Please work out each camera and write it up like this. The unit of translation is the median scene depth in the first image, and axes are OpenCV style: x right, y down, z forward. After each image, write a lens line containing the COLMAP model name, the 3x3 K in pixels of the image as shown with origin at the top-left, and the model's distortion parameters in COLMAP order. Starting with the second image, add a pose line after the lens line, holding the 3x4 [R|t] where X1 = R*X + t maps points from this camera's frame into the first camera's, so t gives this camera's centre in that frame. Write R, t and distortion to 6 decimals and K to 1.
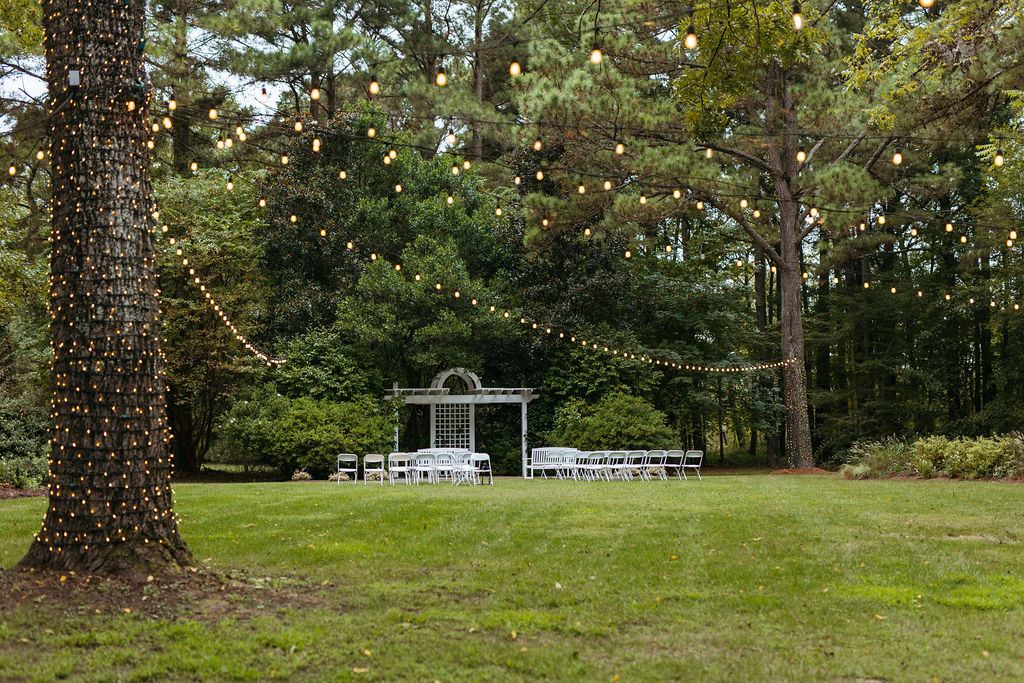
lens RADIAL K [[1439.6, 0, 516.9], [0, 1439.6, 344.0], [0, 0, 1]] dist [0.006557, 0.008808]
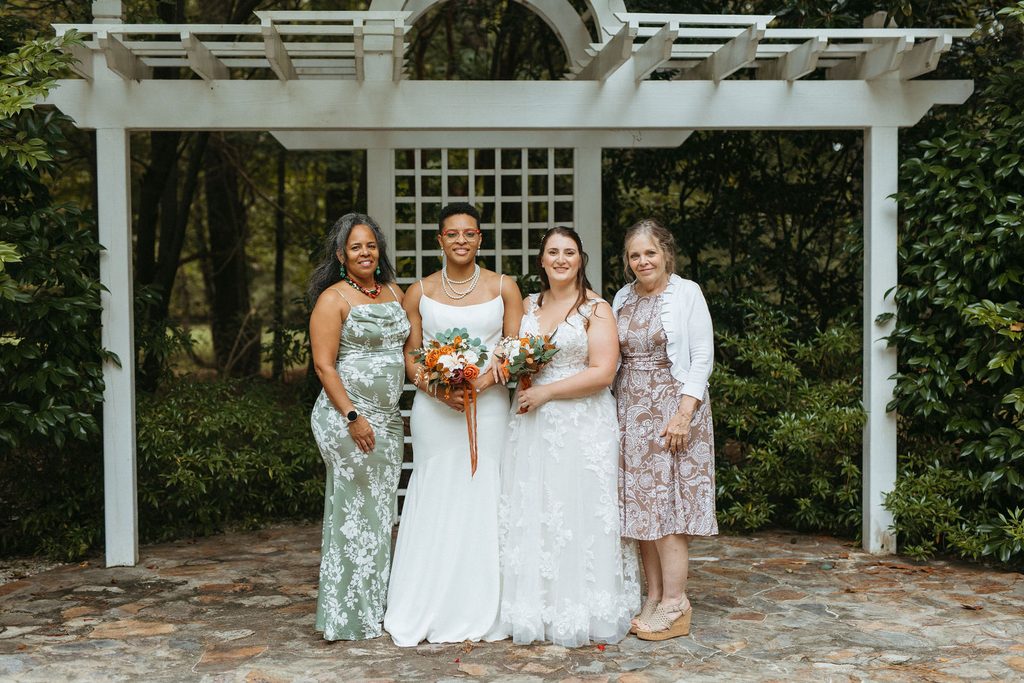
lens RADIAL K [[1439.6, 0, 516.9], [0, 1439.6, 344.0], [0, 0, 1]] dist [0.006557, 0.008808]
pose [[0.990067, 0.006485, -0.140447, -0.014432], [0.009262, 0.993757, 0.111180, 0.049090], [0.140291, -0.111376, 0.983826, 0.861744]]
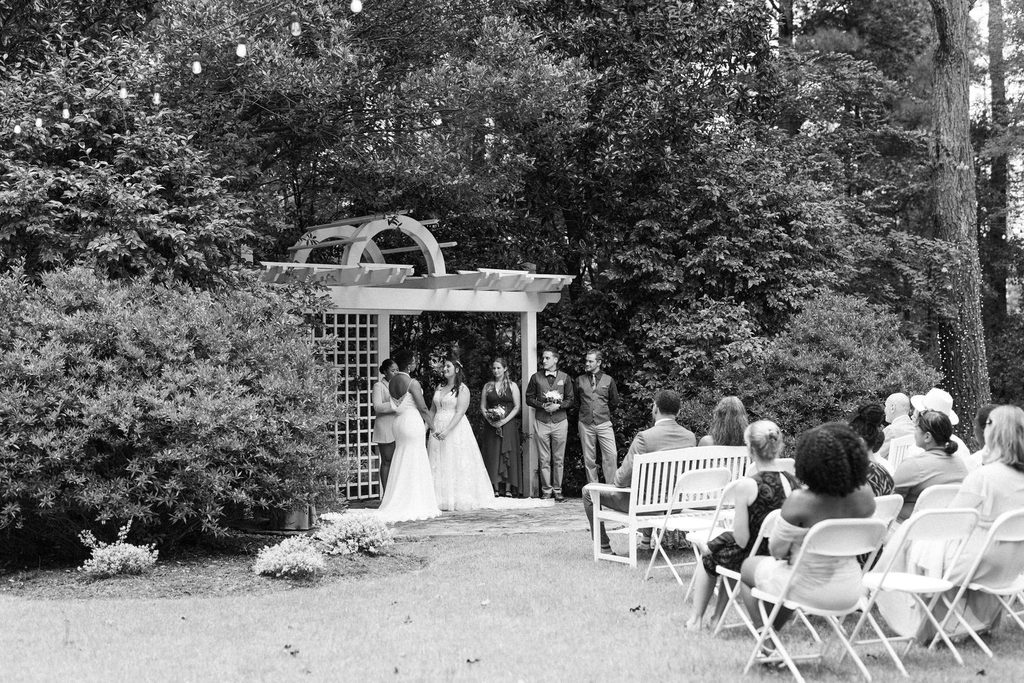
lens RADIAL K [[1439.6, 0, 516.9], [0, 1439.6, 344.0], [0, 0, 1]] dist [0.006557, 0.008808]
pose [[0.889294, 0.006309, 0.457293, -0.190332], [-0.022331, 0.999311, 0.029640, 0.039526], [-0.456791, -0.036571, 0.888822, 0.676617]]
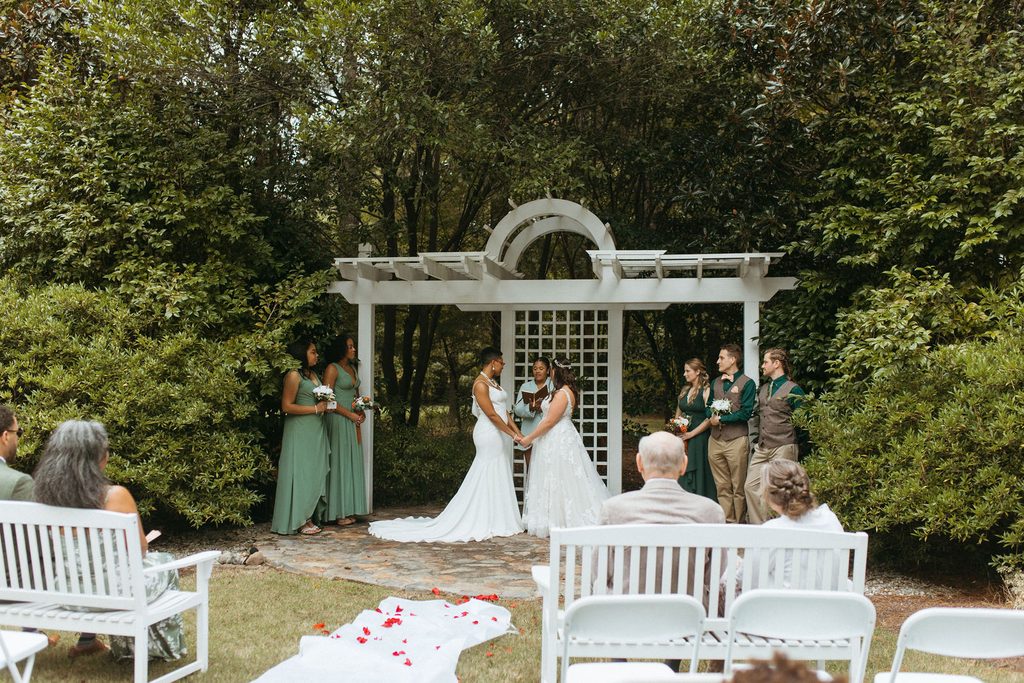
lens RADIAL K [[997.4, 0, 512.0], [0, 997.4, 341.5], [0, 0, 1]] dist [0.001766, -0.006773]
pose [[0.925082, 0.003728, -0.379749, 0.042695], [0.008536, 0.999495, 0.030605, 0.044271], [0.379671, -0.031554, 0.924583, 0.808621]]
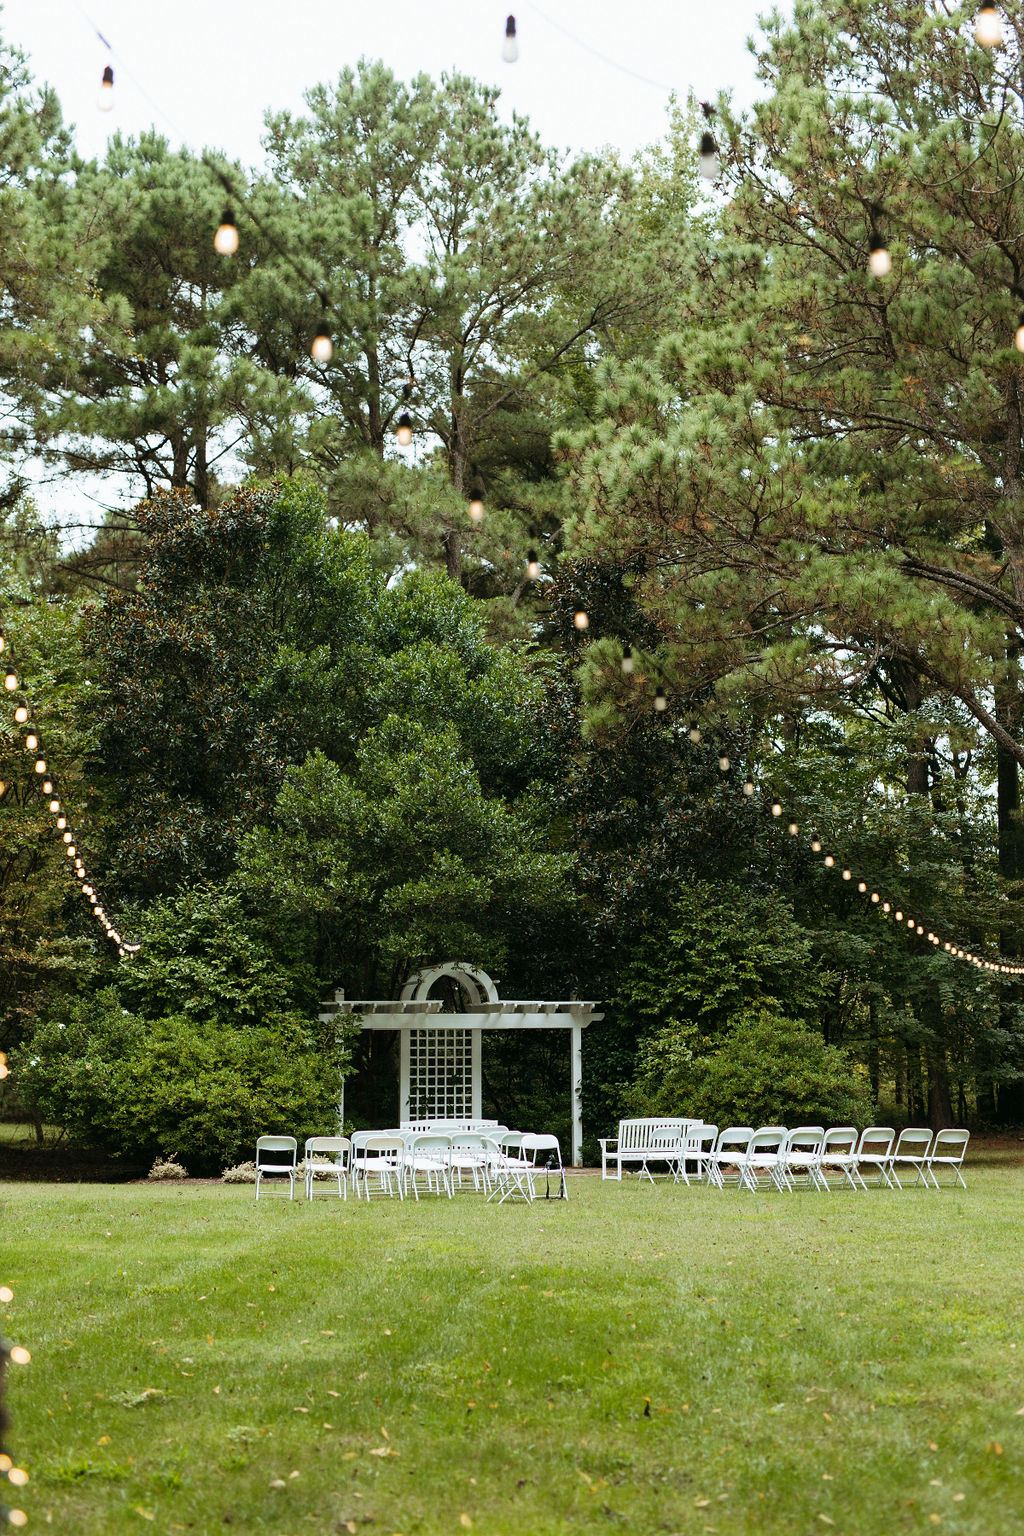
lens RADIAL K [[2159.5, 0, 512.0], [0, 2159.5, 768.0], [0, 0, 1]] dist [0.006557, 0.008808]
pose [[0.999306, 0.010503, 0.035743, -0.051275], [-0.007836, 0.997230, -0.073962, 0.003700], [-0.036420, 0.073630, 0.996620, 0.197439]]
